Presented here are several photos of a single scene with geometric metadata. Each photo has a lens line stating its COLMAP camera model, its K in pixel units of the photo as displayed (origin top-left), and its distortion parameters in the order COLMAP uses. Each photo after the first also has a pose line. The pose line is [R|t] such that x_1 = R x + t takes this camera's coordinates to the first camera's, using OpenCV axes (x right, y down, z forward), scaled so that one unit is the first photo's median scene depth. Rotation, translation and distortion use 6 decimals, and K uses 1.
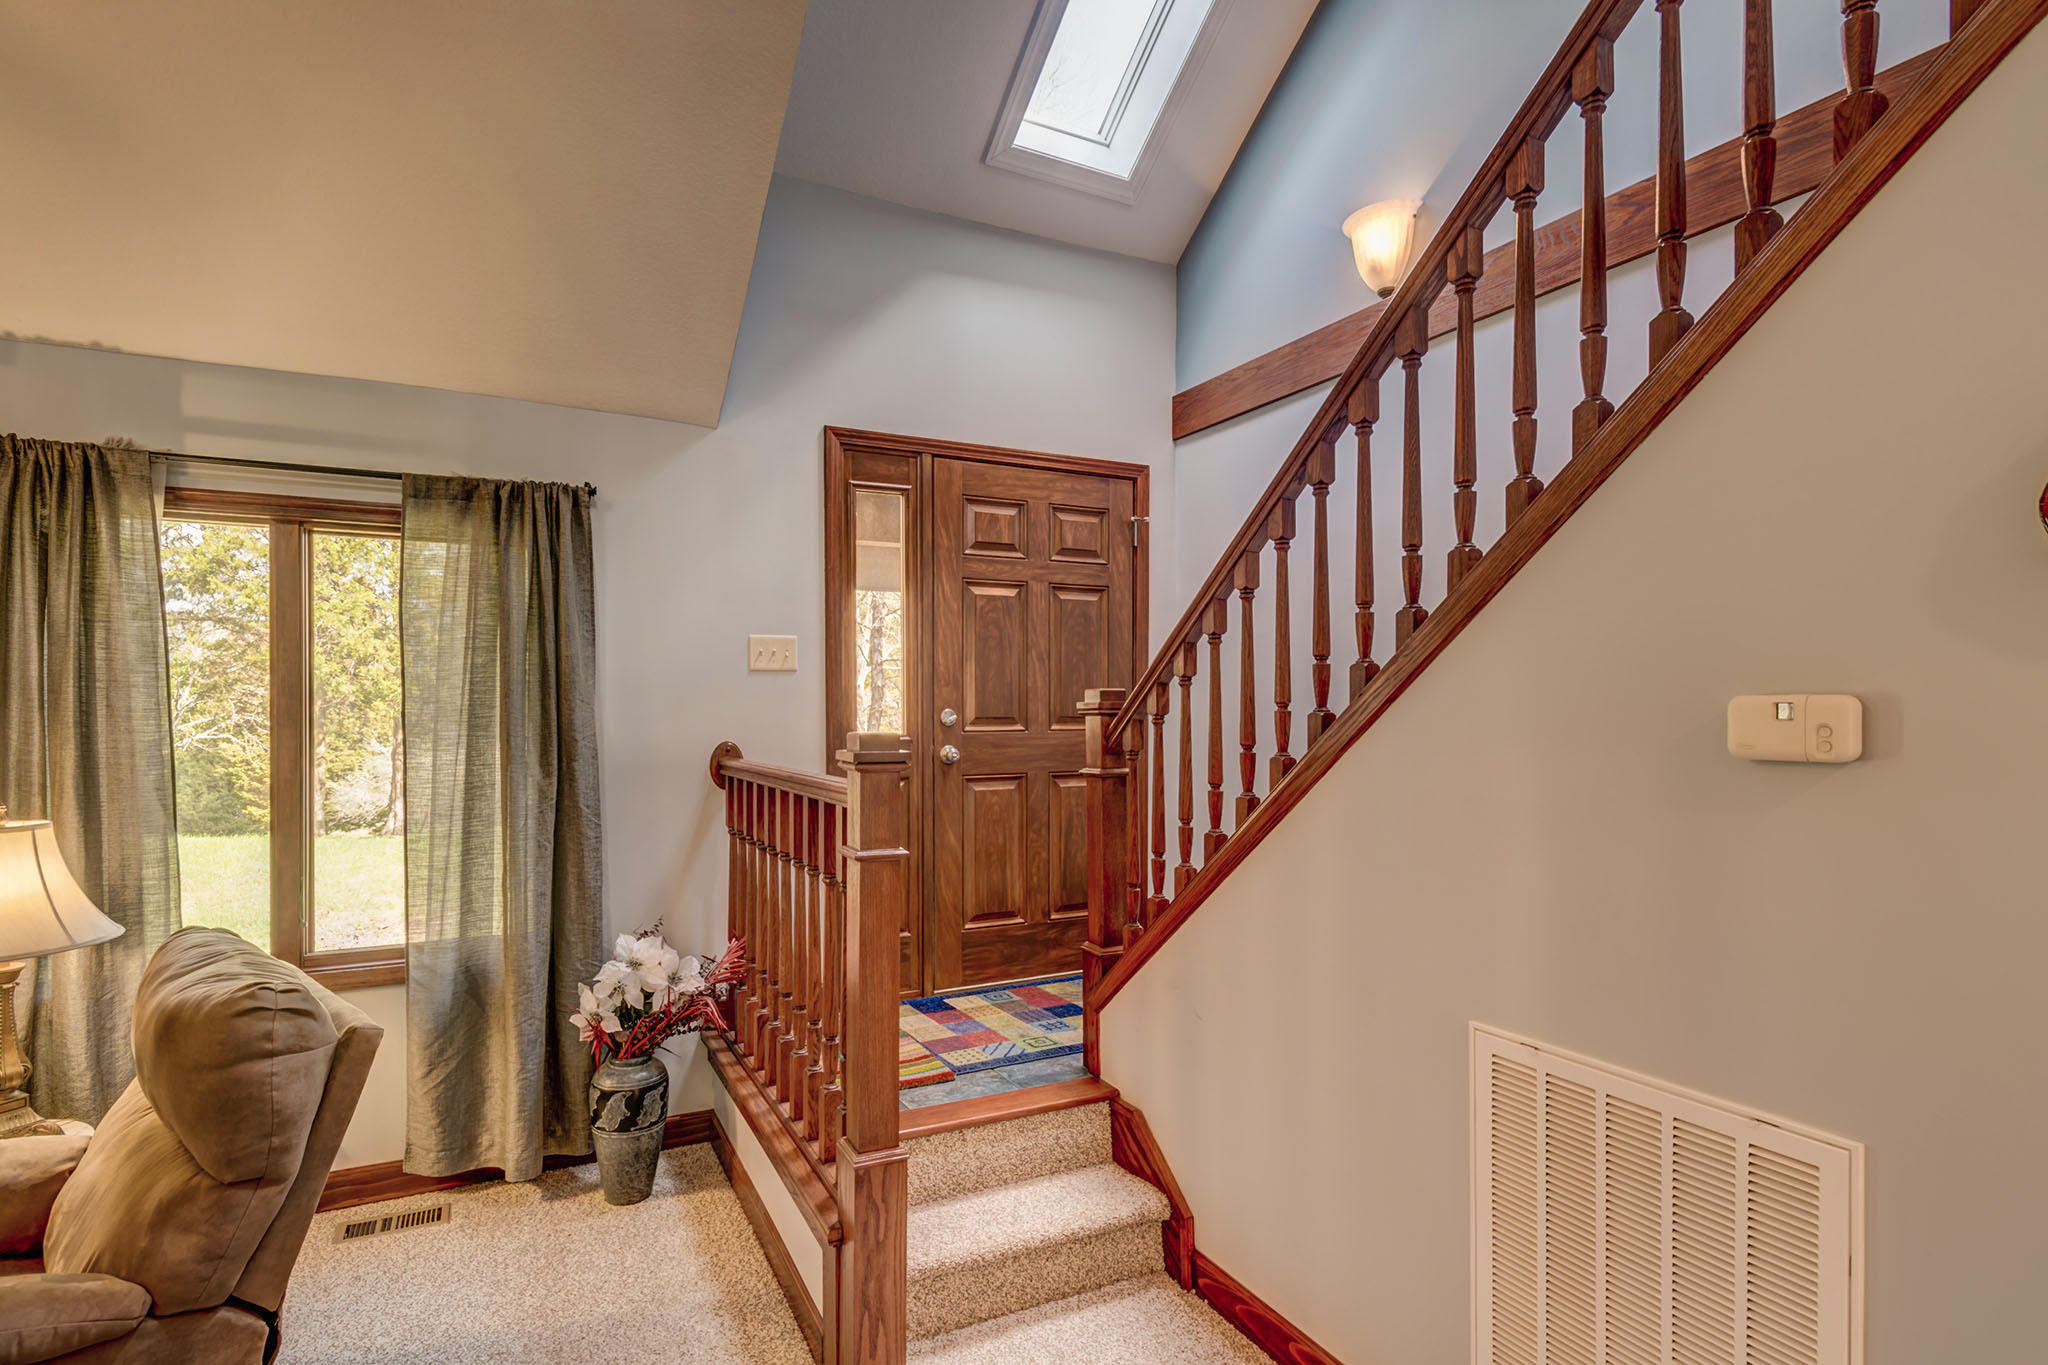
lens RADIAL K [[997.1, 0, 995.8], [0, 997.1, 714.9], [0, 0, 1]] dist [-0.001881, -0.000932]
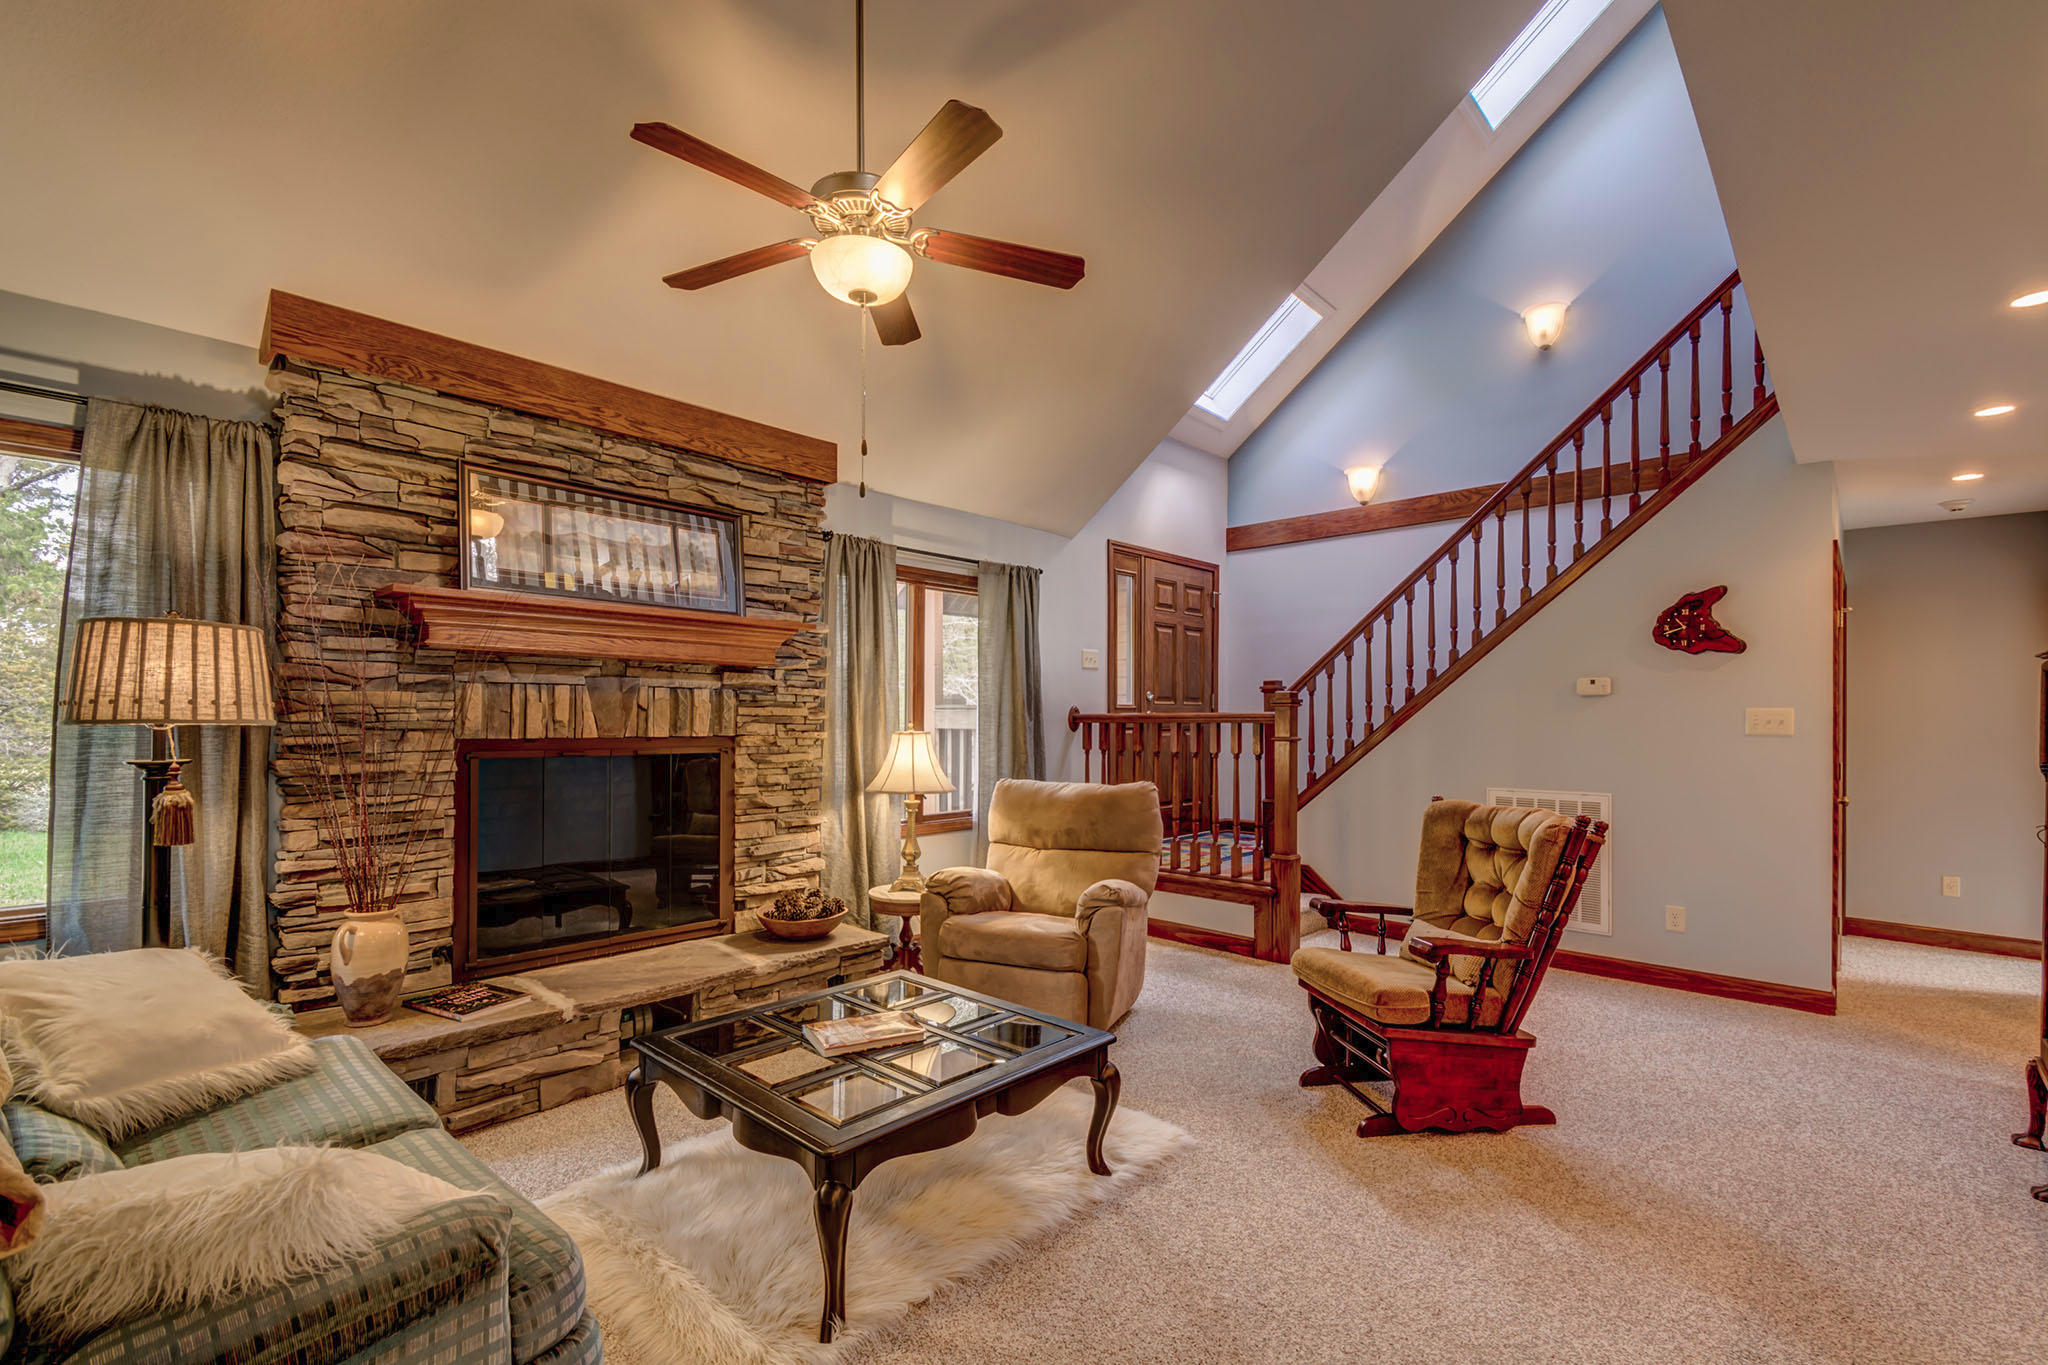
lens RADIAL K [[881.3, 0, 1017.1], [0, 881.3, 719.7], [0, 0, 1]] dist [-0.001699, -0.000404]
pose [[0.939486, 0.001859, 0.342582, -1.086370], [0.000605, 0.999975, -0.007085, 0.075348], [-0.342587, 0.006863, 0.939461, -0.608320]]
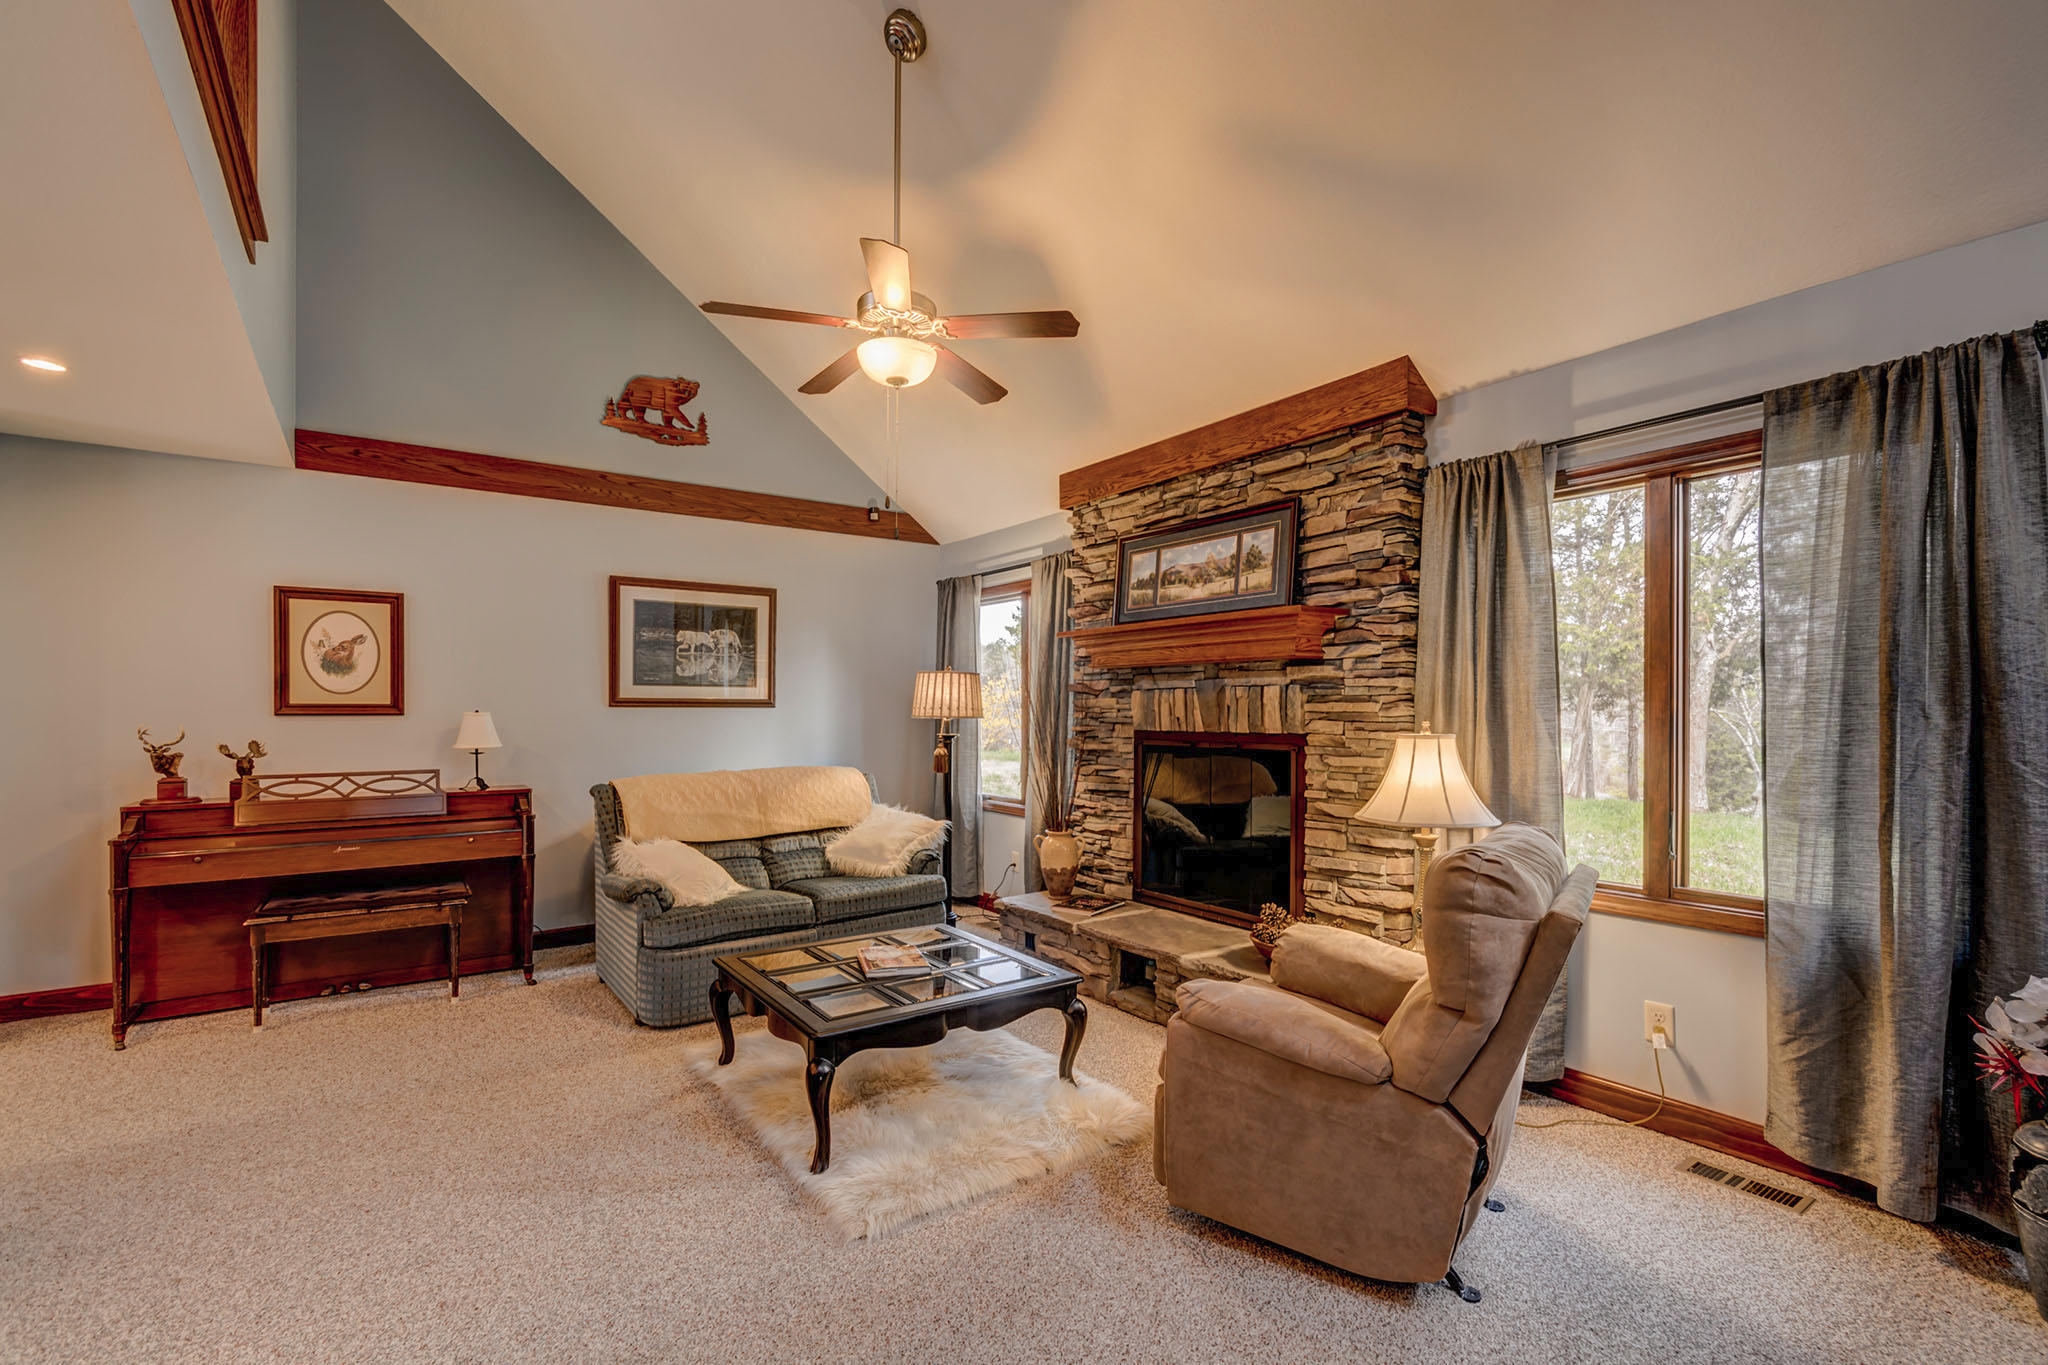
lens RADIAL K [[910.8, 0, 1023.4], [0, 910.8, 713.1], [0, 0, 1]] dist [-0.000754, -0.000264]
pose [[0.154420, 0.000721, -0.988005, 0.142781], [-0.008855, 0.999961, -0.000654, 0.065081], [0.987966, 0.008850, 0.154420, 0.176037]]
